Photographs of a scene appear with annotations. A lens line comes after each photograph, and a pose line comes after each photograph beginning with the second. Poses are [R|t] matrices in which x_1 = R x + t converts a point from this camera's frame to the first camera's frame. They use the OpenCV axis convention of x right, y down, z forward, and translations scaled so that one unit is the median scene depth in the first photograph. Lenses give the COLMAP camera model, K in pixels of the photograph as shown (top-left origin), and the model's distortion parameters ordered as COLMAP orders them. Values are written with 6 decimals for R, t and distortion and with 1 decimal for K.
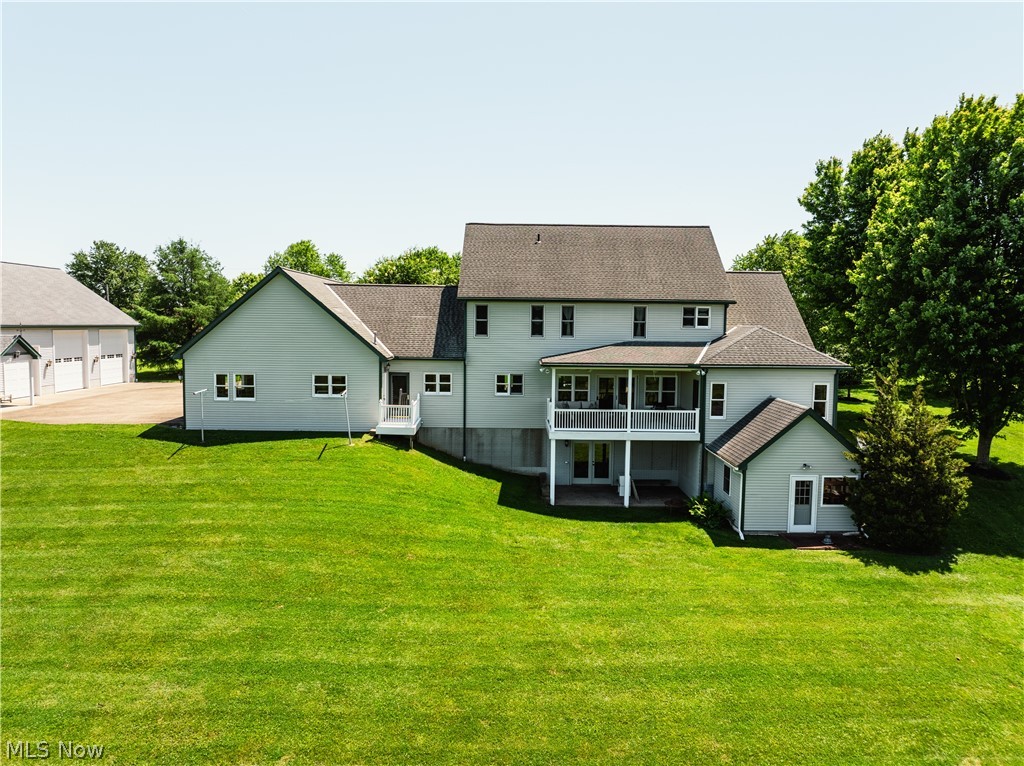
lens RADIAL K [[713.7, 0, 510.0], [0, 713.7, 374.1], [0, 0, 1]] dist [-0.045145, 0.011919]
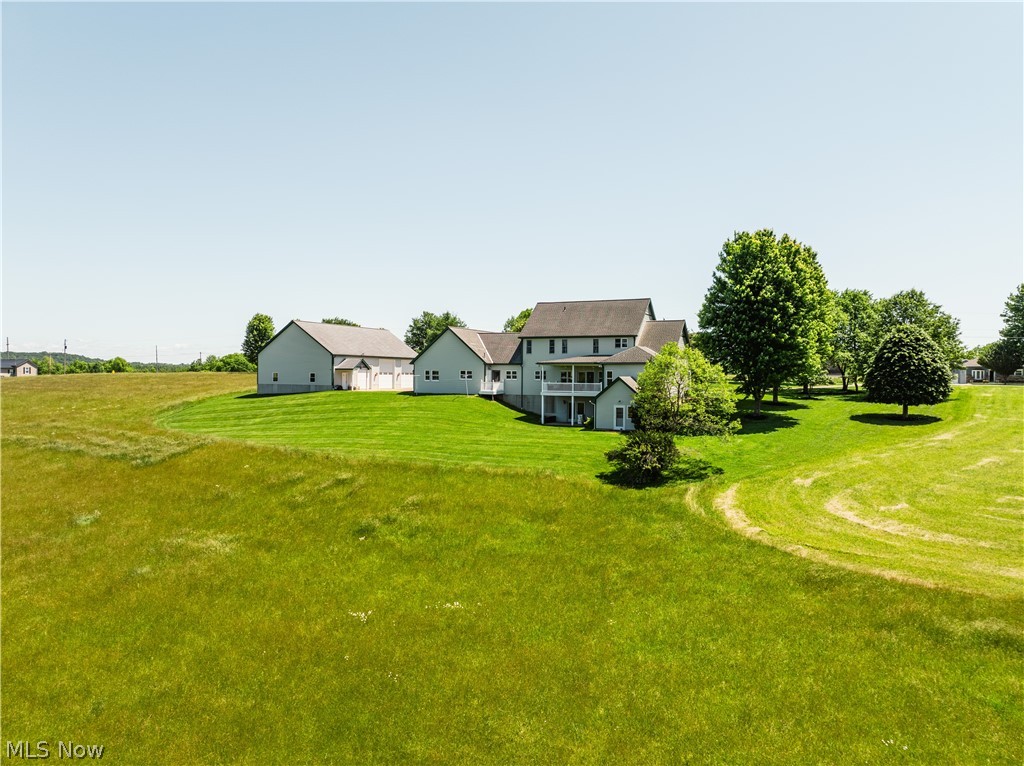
lens RADIAL K [[713.7, 0, 513.2], [0, 713.7, 383.8], [0, 0, 1]] dist [-0.045145, 0.011919]
pose [[0.902071, 0.001132, -0.431586, 0.889400], [-0.028251, 0.998007, -0.056430, 0.169907], [0.430662, 0.063097, 0.900305, -1.045532]]
